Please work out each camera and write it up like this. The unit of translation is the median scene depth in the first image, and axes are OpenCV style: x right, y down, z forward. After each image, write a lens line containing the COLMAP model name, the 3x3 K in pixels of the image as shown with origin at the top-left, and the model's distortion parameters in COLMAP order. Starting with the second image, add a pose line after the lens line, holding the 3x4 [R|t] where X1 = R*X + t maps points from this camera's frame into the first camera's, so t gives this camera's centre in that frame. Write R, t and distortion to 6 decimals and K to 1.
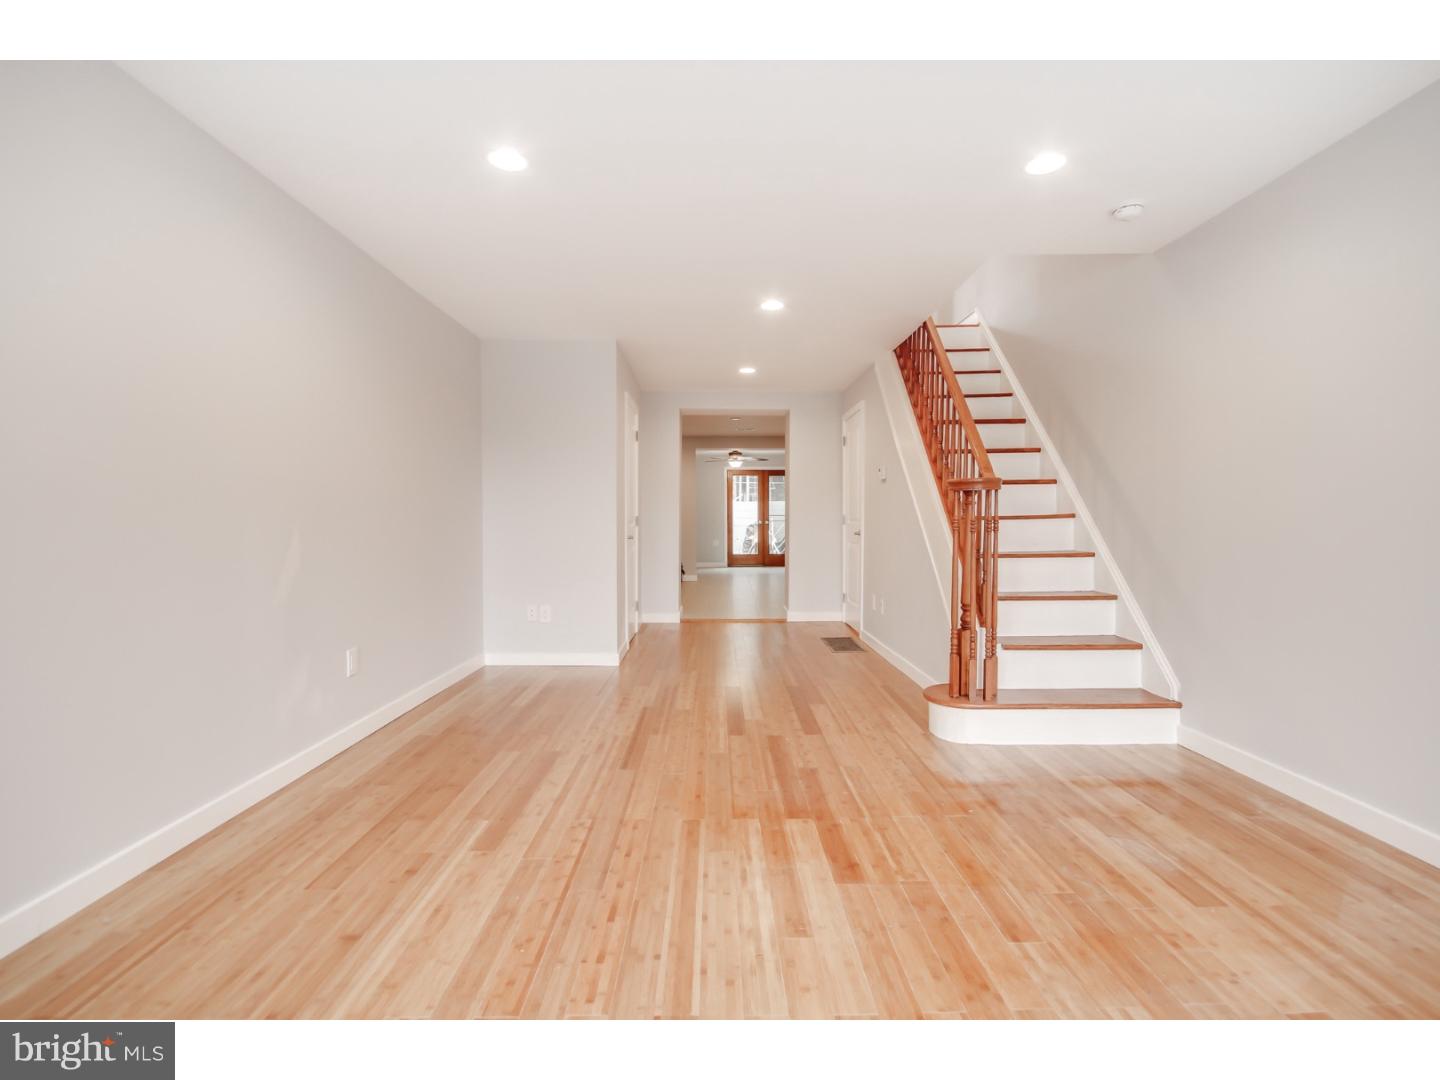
lens RADIAL K [[680.3, 0, 741.8], [0, 680.3, 523.1], [0, 0, 1]] dist [-0.000825, -0.003298]
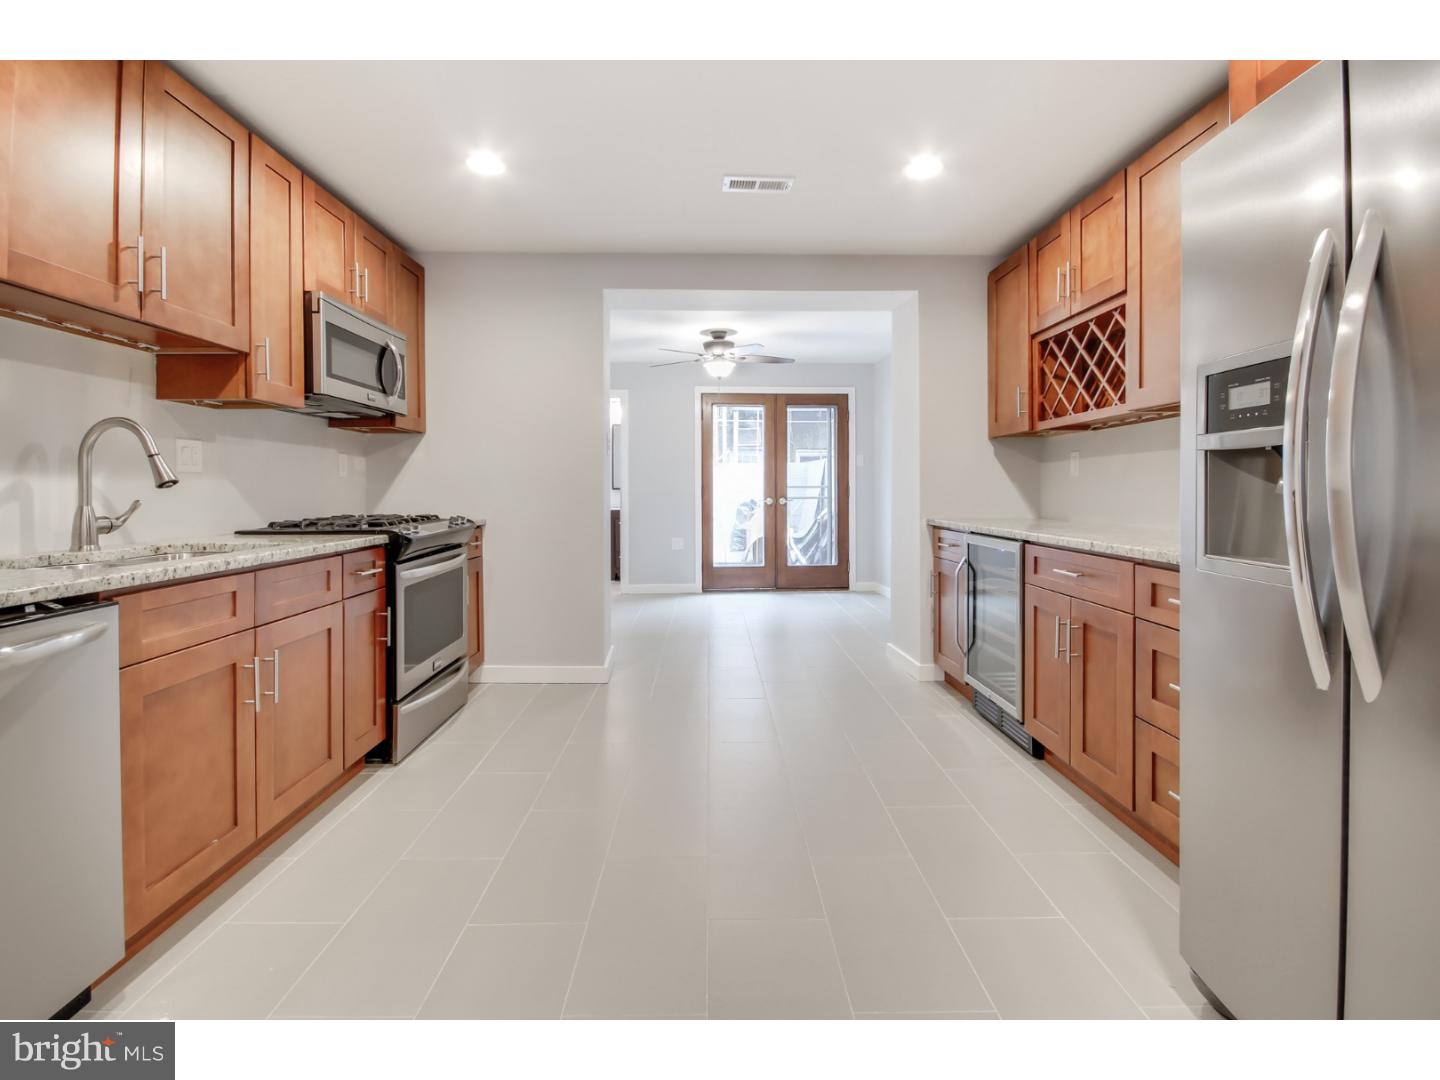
lens RADIAL K [[680.3, 0, 724.6], [0, 680.3, 492.4], [0, 0, 1]] dist [-0.000825, -0.003298]
pose [[0.999984, -0.003220, 0.004612, -0.031153], [0.003207, 0.999991, 0.002919, -0.036071], [-0.004621, -0.002904, 0.999985, 2.160073]]
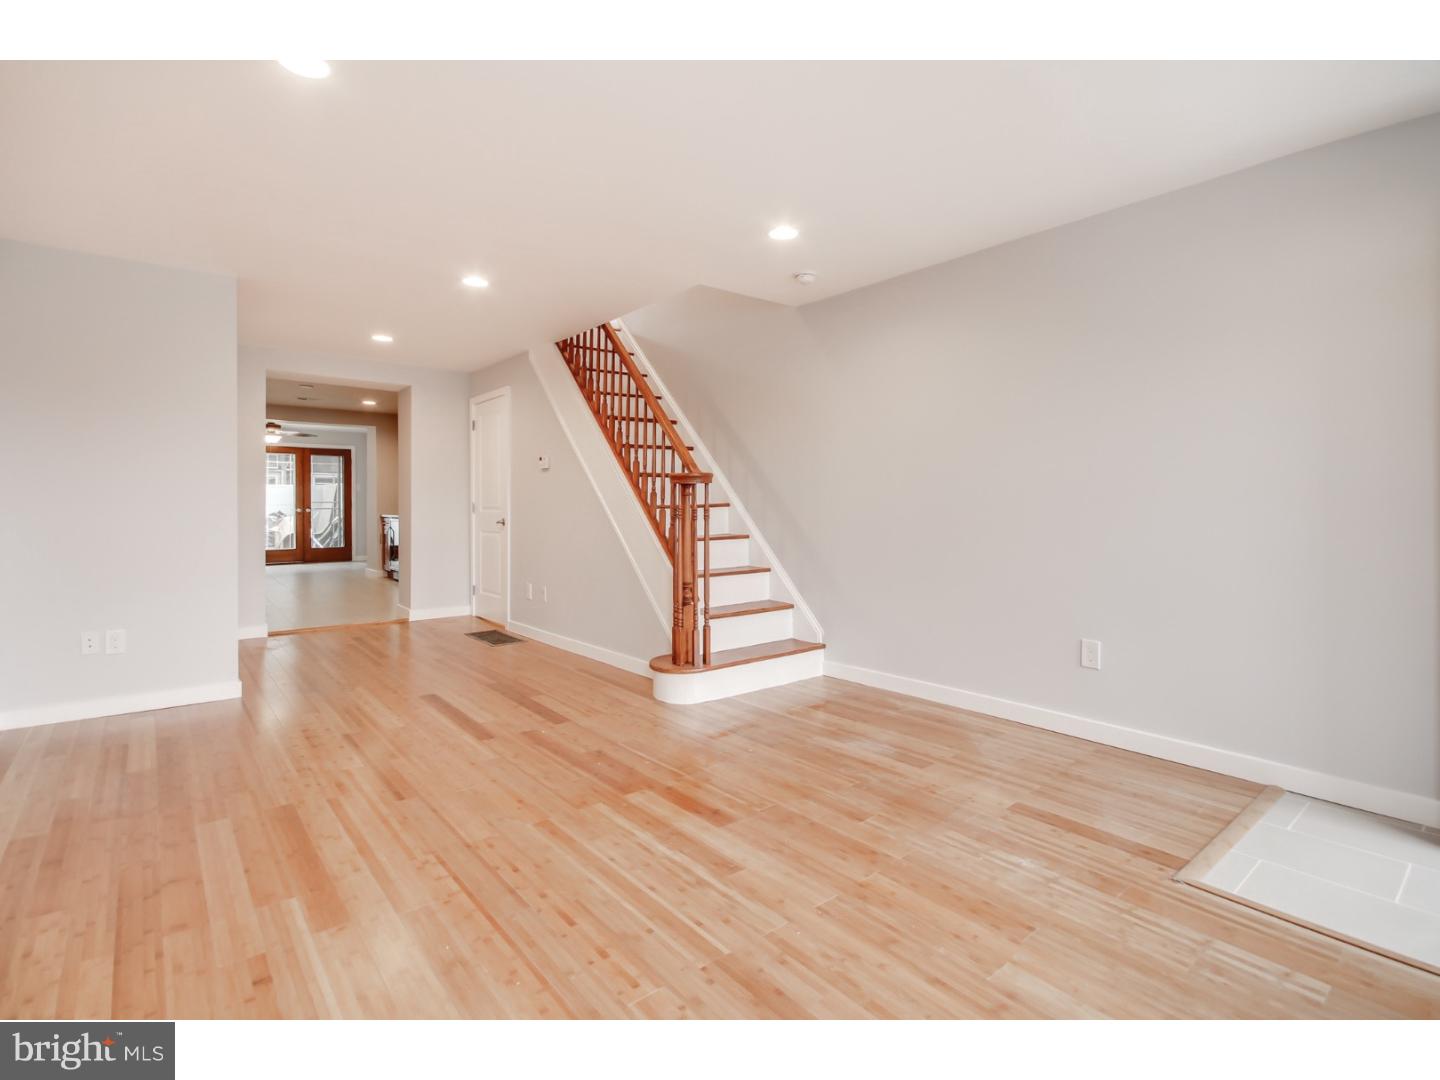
lens RADIAL K [[680.3, 0, 744.2], [0, 680.3, 509.7], [0, 0, 1]] dist [-0.000825, -0.003298]
pose [[0.774845, -0.003383, 0.632142, -0.322645], [0.002560, 0.999994, 0.002213, -0.007758], [-0.632146, -0.000096, 0.774849, 0.043945]]
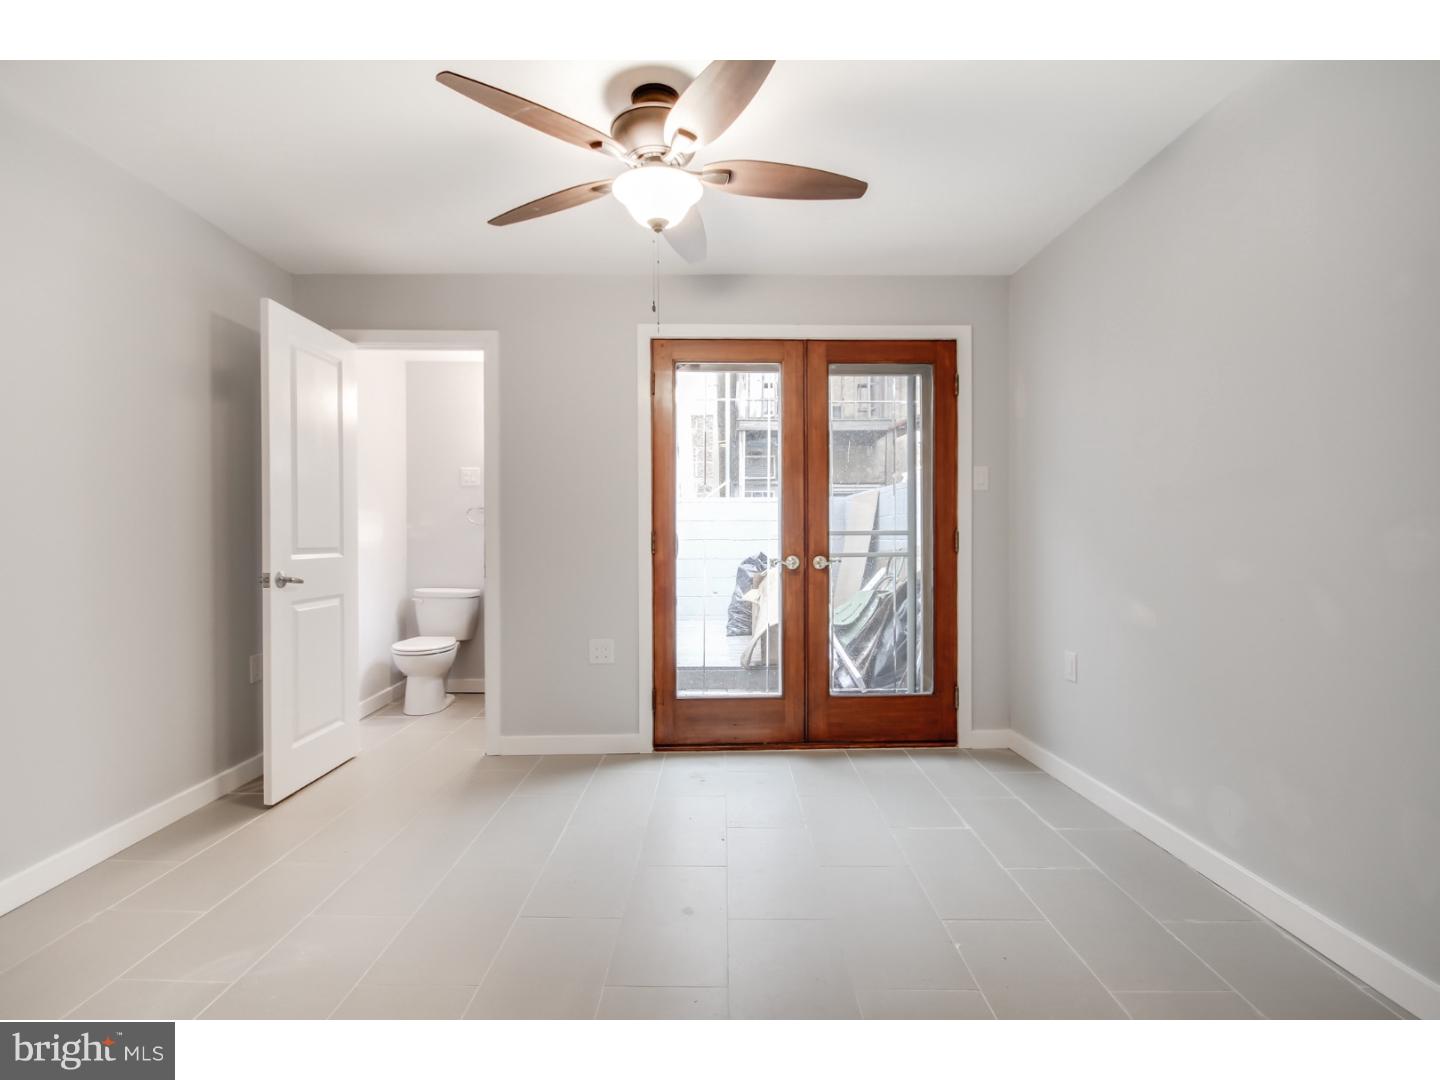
lens RADIAL K [[680.3, 0, 710.4], [0, 680.3, 540.7], [0, 0, 1]] dist [-0.000825, -0.003298]
pose [[0.999245, -0.003260, -0.038712, 0.032186], [0.003442, 0.999983, 0.004634, -0.040185], [0.038696, -0.004763, 0.999240, 3.215600]]
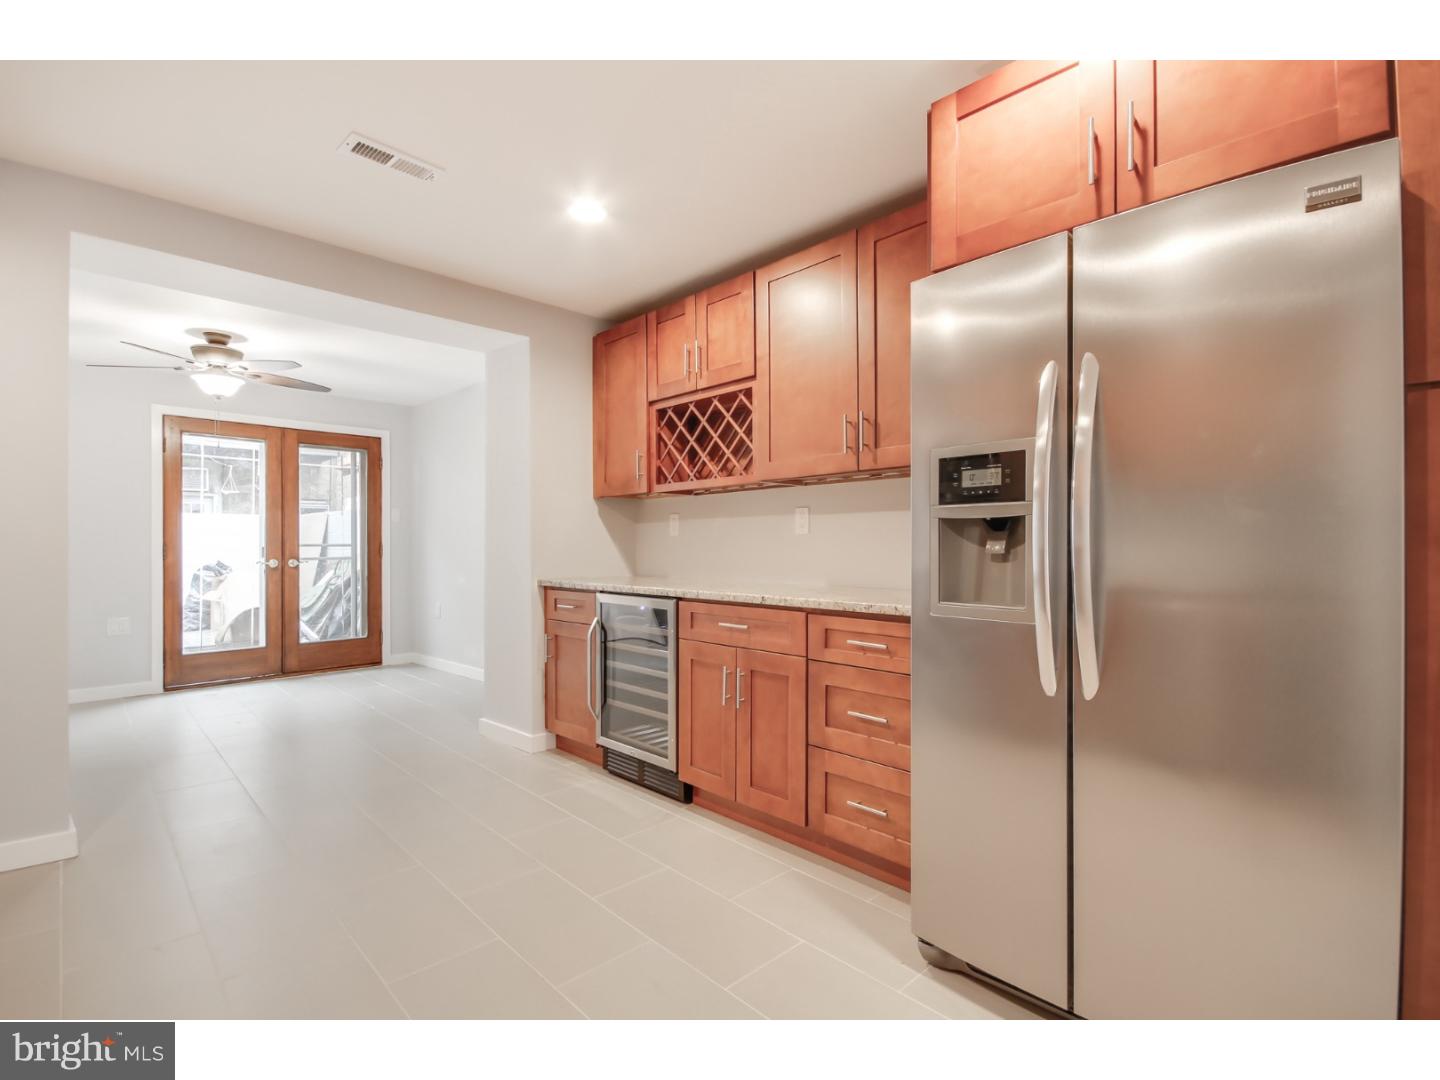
lens RADIAL K [[680.3, 0, 732.6], [0, 680.3, 545.0], [0, 0, 1]] dist [-0.000825, -0.003298]
pose [[0.729003, -0.001175, 0.684509, -0.194721], [0.003846, 0.999990, -0.002380, -0.038498], [-0.684499, 0.004367, 0.729000, 2.295970]]
